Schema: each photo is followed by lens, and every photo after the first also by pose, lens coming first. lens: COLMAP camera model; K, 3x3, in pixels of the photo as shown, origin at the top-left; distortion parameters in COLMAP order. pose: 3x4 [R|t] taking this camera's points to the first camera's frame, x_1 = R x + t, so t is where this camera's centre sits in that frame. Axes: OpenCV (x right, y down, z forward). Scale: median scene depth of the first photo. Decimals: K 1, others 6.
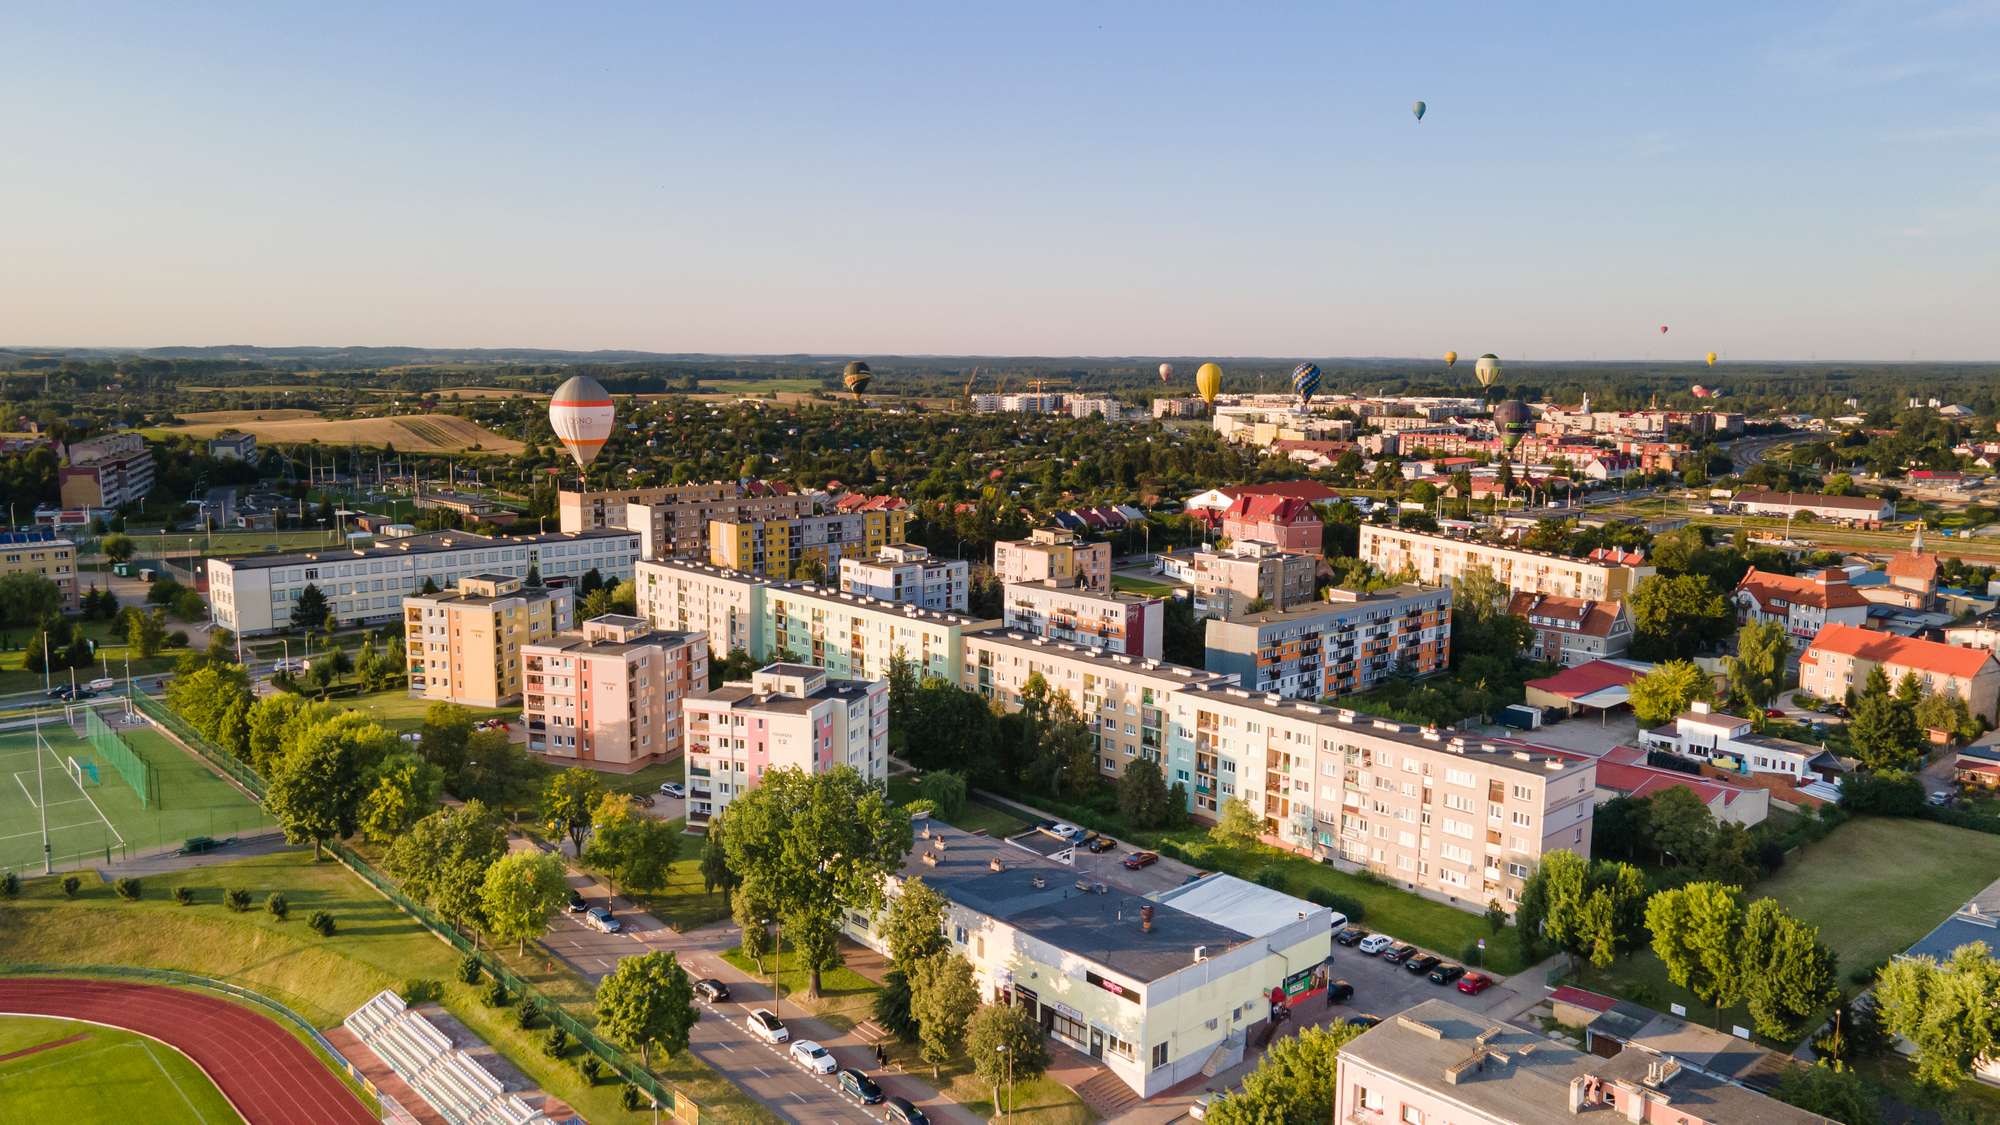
lens RADIAL K [[1458.8, 0, 993.9], [0, 1458.8, 571.7], [0, 0, 1]] dist [0.022601, 0.043457]
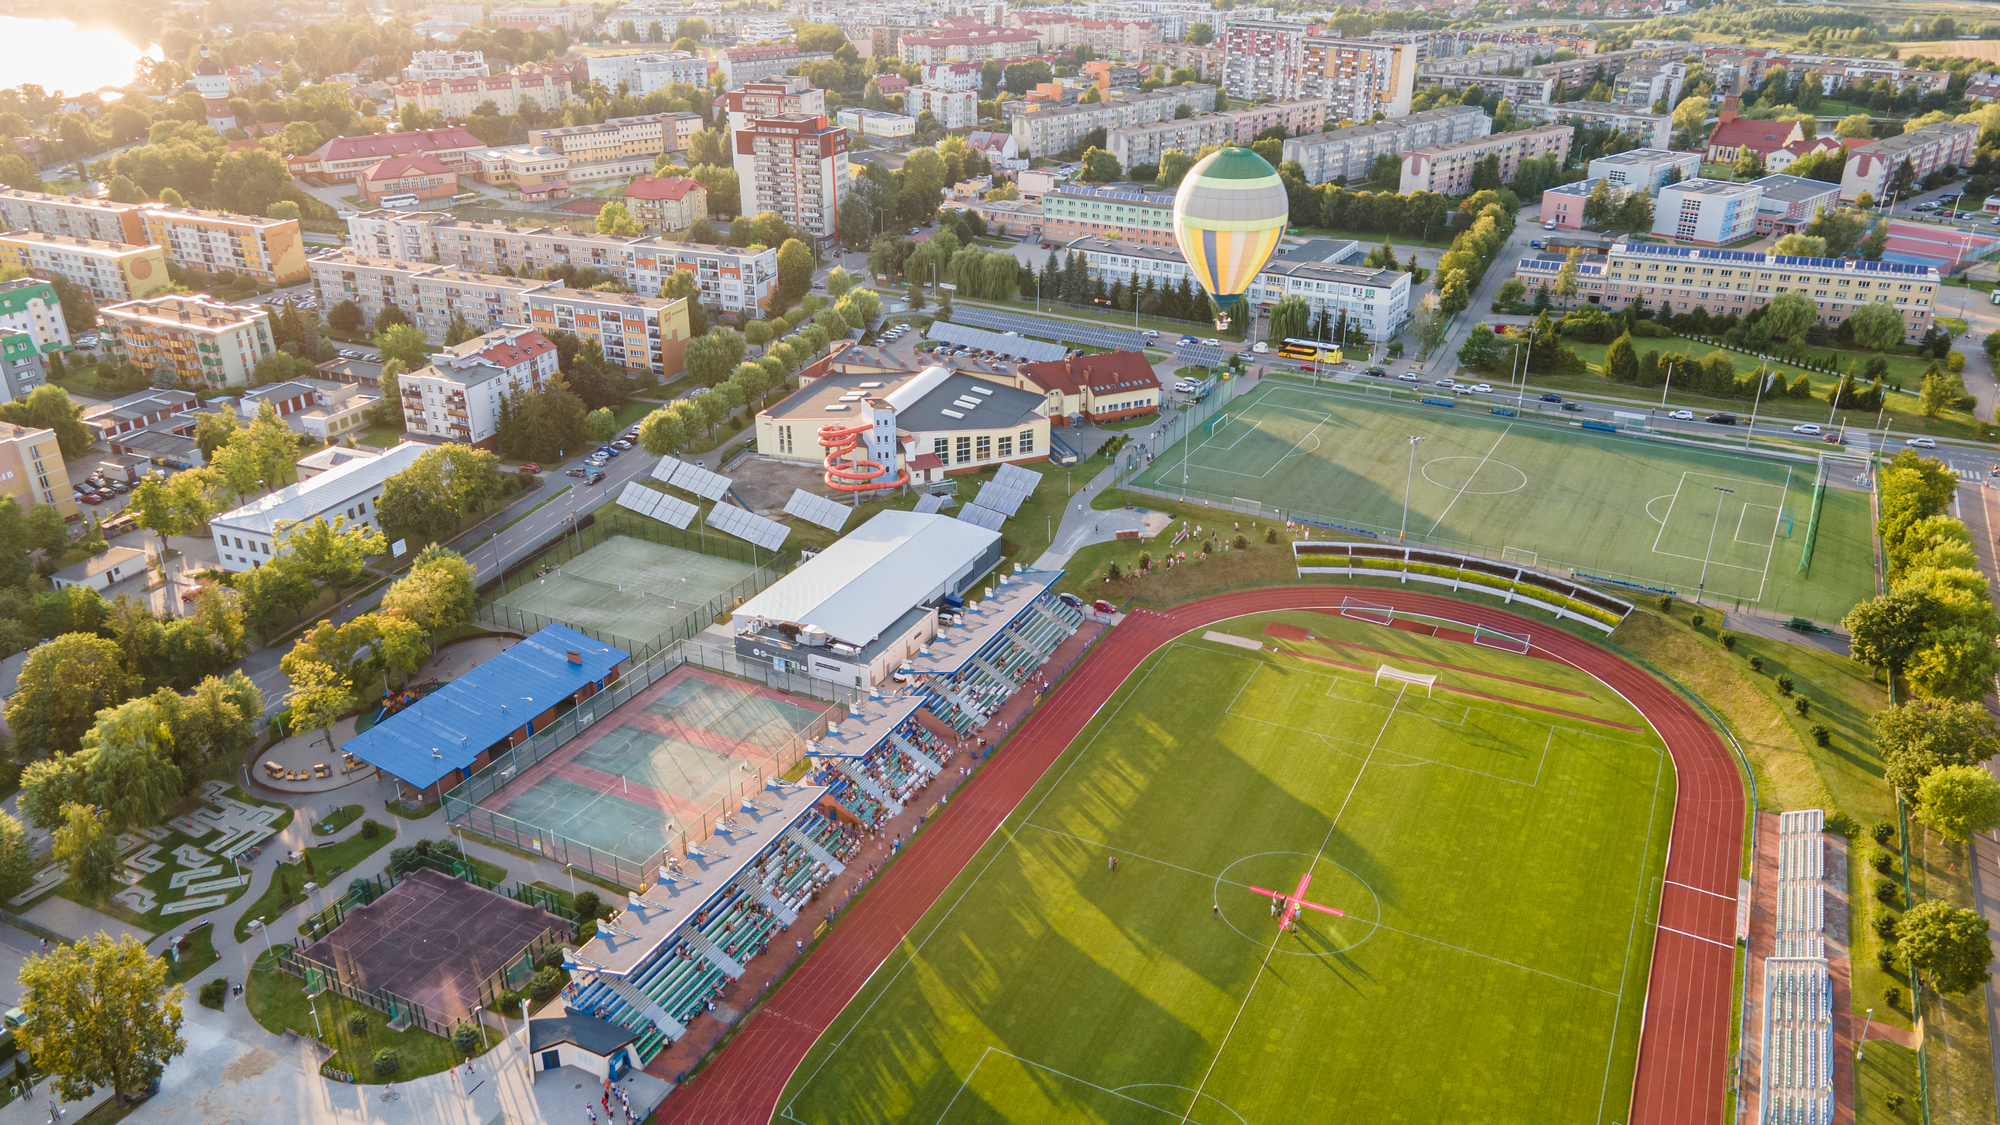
lens RADIAL K [[1458.8, 0, 993.9], [0, 1458.8, 571.7], [0, 0, 1]] dist [0.022601, 0.043457]
pose [[0.344858, 0.396115, -0.850979, 0.306052], [-0.133976, 0.918084, 0.373057, -0.250885], [0.929044, -0.014641, 0.369679, -0.136748]]
